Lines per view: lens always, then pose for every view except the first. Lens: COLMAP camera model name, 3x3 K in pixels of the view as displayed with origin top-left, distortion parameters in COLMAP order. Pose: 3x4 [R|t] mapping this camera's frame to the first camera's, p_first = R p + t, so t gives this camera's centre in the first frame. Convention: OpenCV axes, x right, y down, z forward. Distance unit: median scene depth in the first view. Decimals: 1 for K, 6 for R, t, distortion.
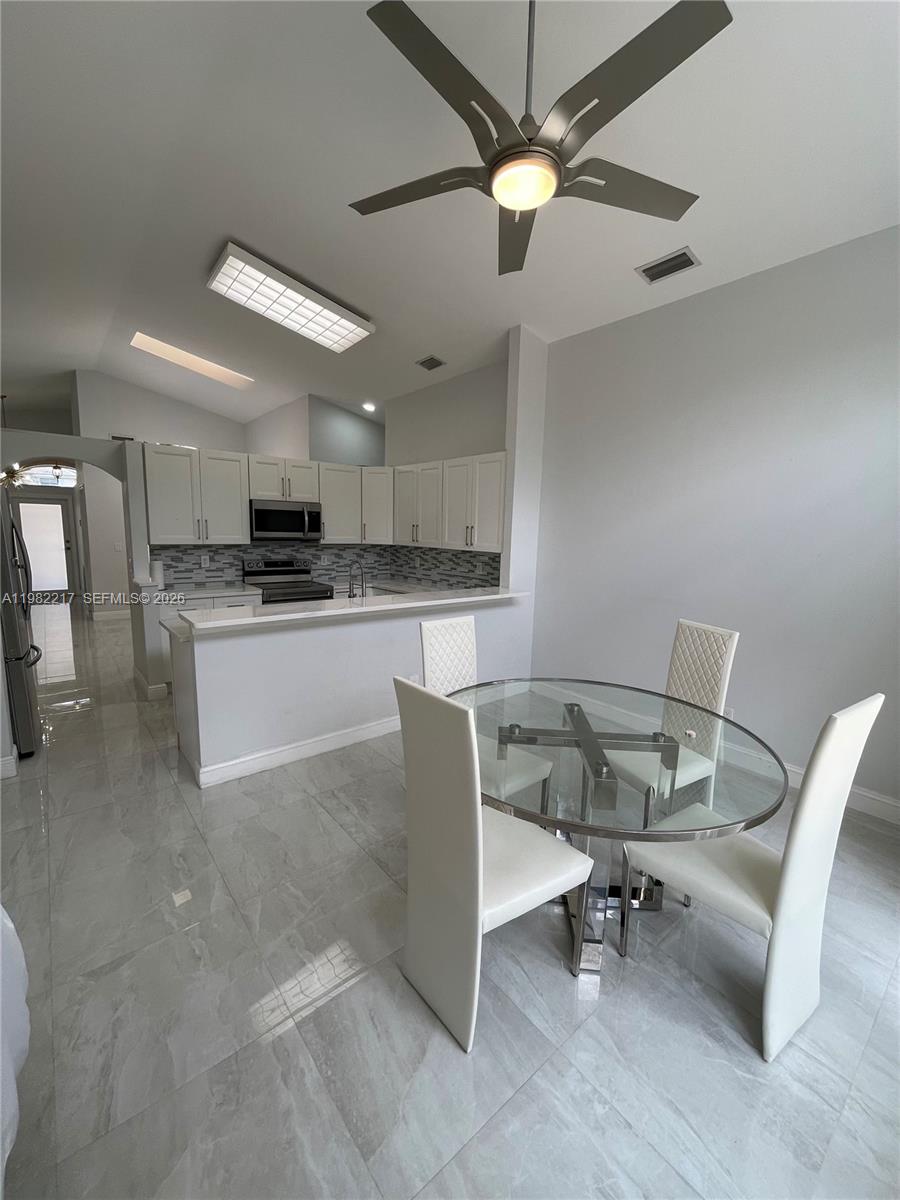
lens RADIAL K [[489.1, 0, 447.9], [0, 489.1, 600.1], [0, 0, 1]] dist [-0.006492, 0.001034]
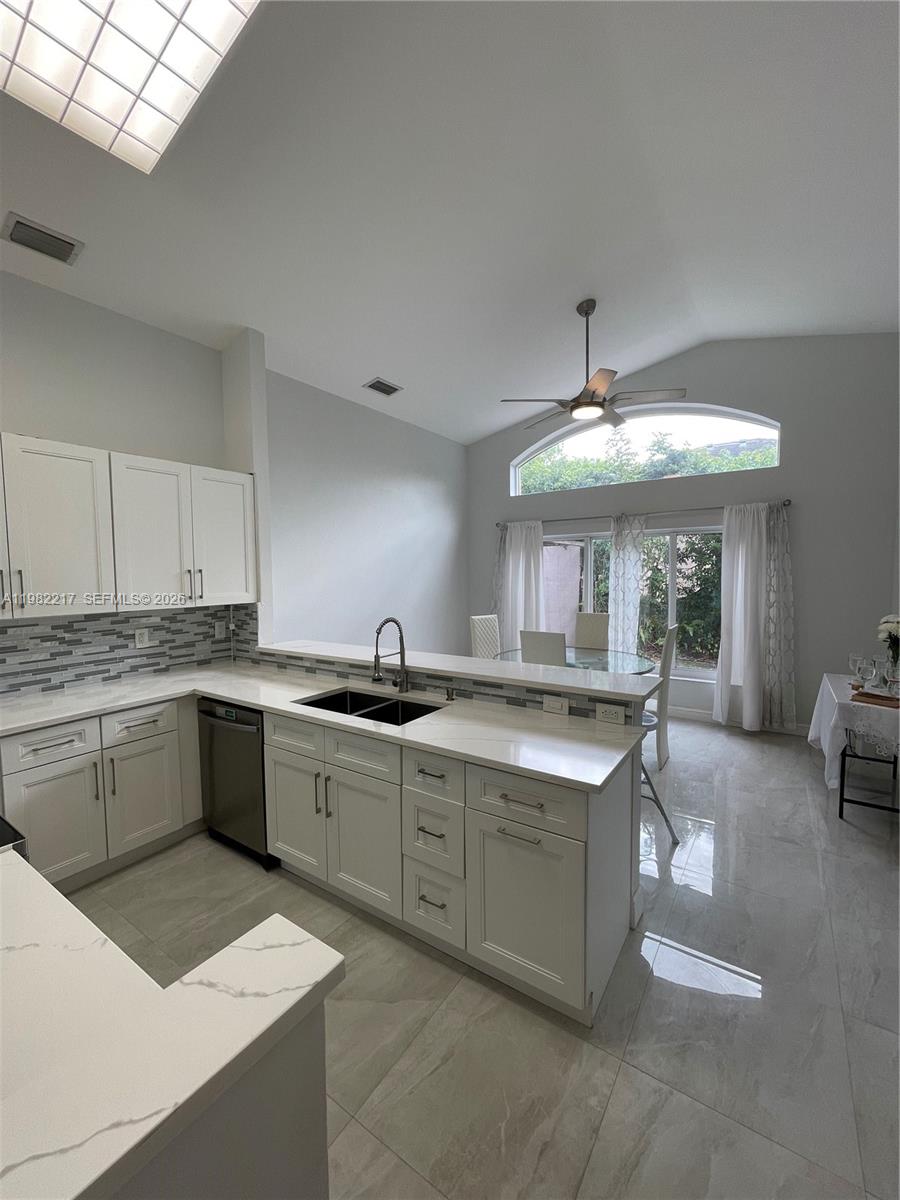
lens RADIAL K [[489.1, 0, 450.9], [0, 489.1, 599.7], [0, 0, 1]] dist [-0.006492, 0.001034]
pose [[-0.287123, -0.078279, 0.954690, -0.608386], [0.146373, 0.981365, 0.124488, -0.127551], [-0.946644, 0.175484, -0.270315, 0.766775]]
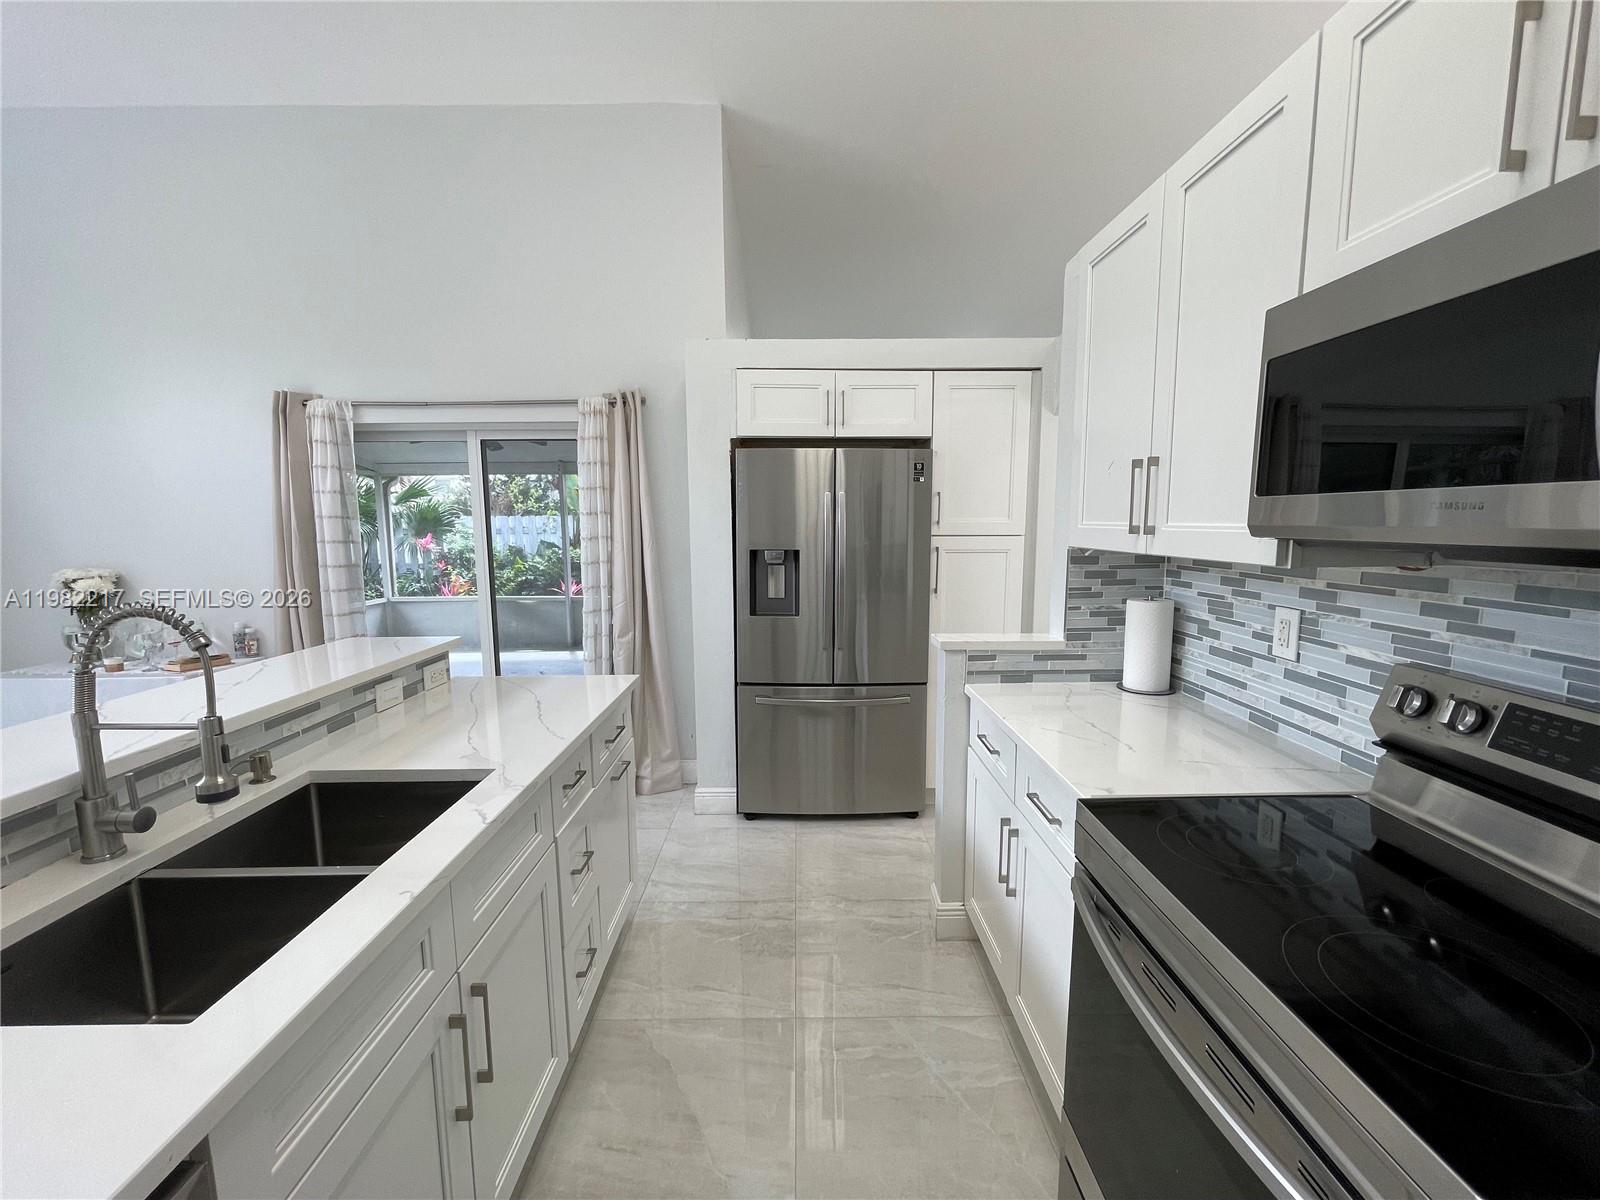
lens RADIAL K [[652.1, 0, 798.7], [0, 652.1, 600.8], [0, 0, 1]] dist [-0.006492, 0.001034]
pose [[-0.623360, 0.073772, -0.778448, -0.103719], [-0.125410, 0.973220, 0.192655, -0.120022], [0.771813, 0.217718, -0.597414, 0.959675]]
